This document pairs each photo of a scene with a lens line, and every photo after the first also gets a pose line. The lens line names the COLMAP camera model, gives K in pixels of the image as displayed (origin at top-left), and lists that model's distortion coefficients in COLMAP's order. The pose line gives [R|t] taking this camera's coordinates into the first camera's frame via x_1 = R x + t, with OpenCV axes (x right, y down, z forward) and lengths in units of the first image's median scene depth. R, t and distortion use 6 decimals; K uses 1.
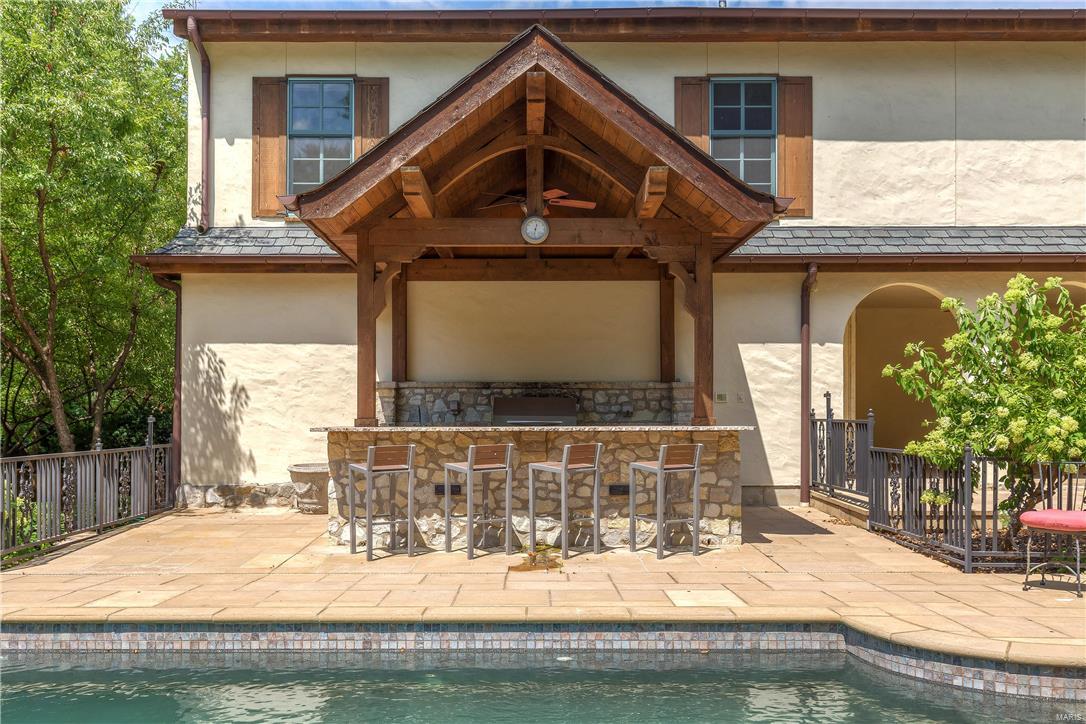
lens RADIAL K [[1072.7, 0, 562.7], [0, 1072.7, 414.0], [0, 0, 1]] dist [0.023499, 0.000000]
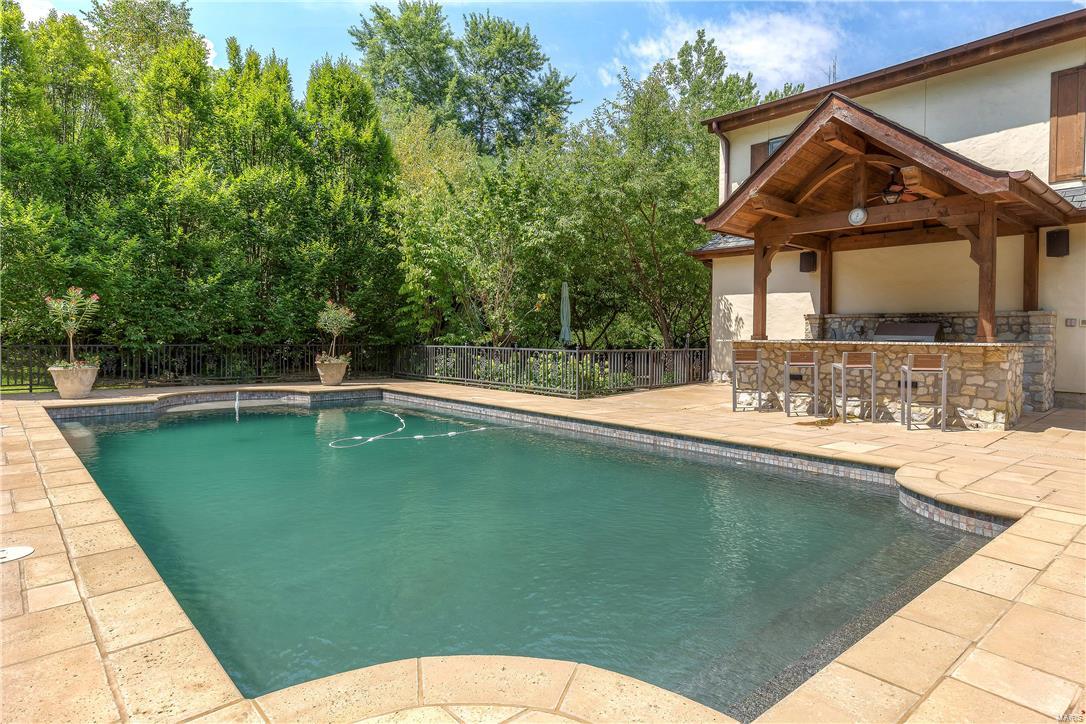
lens RADIAL K [[655.1, 0, 540.2], [0, 655.1, 354.6], [0, 0, 1]] dist [0.058636, -0.001241]
pose [[0.665307, 0.033854, -0.745802, 0.404122], [-0.013032, 0.999346, 0.033738, 0.004479], [0.746456, -0.012727, 0.665313, -0.003193]]
